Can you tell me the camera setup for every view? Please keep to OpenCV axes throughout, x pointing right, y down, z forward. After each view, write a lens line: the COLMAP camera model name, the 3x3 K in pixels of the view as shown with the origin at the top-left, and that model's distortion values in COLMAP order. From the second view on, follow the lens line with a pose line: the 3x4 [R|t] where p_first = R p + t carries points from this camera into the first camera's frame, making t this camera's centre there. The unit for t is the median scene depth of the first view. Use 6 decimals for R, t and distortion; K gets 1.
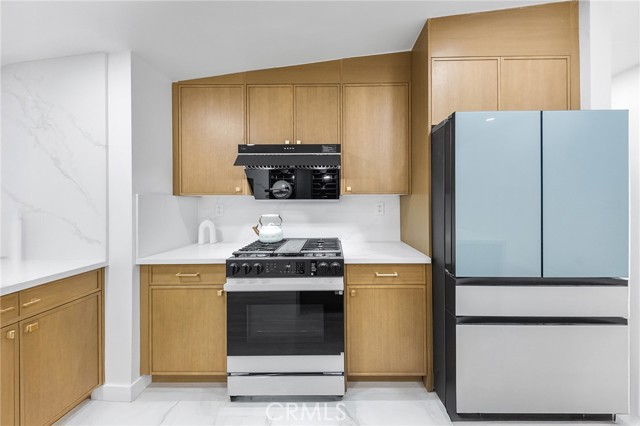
lens RADIAL K [[220.4, 0, 345.4], [0, 220.4, 202.3], [0, 0, 1]] dist [-0.000306, -0.000244]
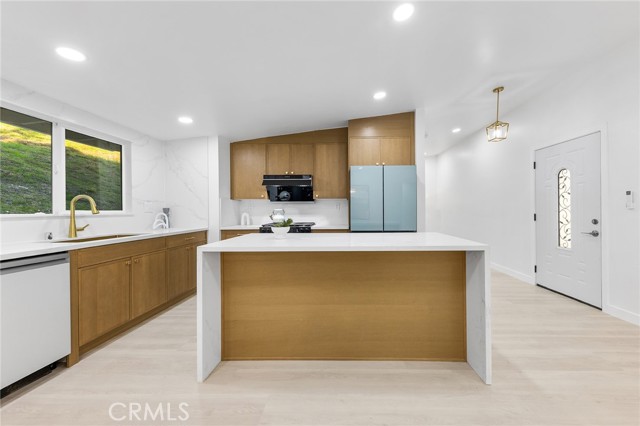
lens RADIAL K [[246.9, 0, 352.0], [0, 246.9, 210.5], [0, 0, 1]] dist [0.001159, -0.000042]
pose [[0.999346, -0.000417, -0.036153, 0.431929], [0.000576, 0.999990, 0.004405, 0.064397], [0.036151, -0.004423, 0.999337, -1.288943]]
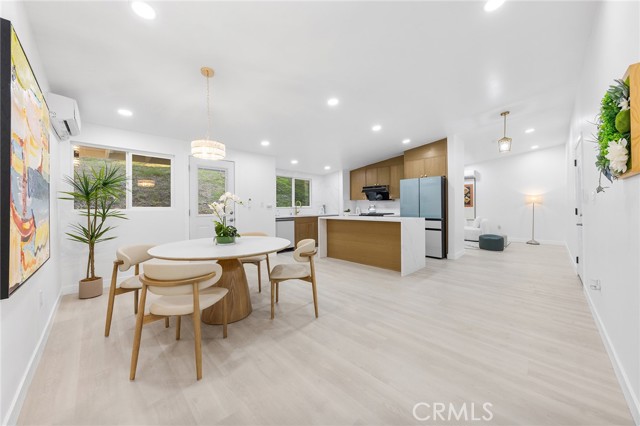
lens RADIAL K [[233.0, 0, 304.3], [0, 233.0, 207.3], [0, 0, 1]] dist [0.000183, -0.000138]
pose [[0.638413, 0.002592, -0.769690, 2.010108], [0.005859, 0.999949, 0.008228, 0.060217], [0.769672, -0.009763, 0.638365, -2.419352]]
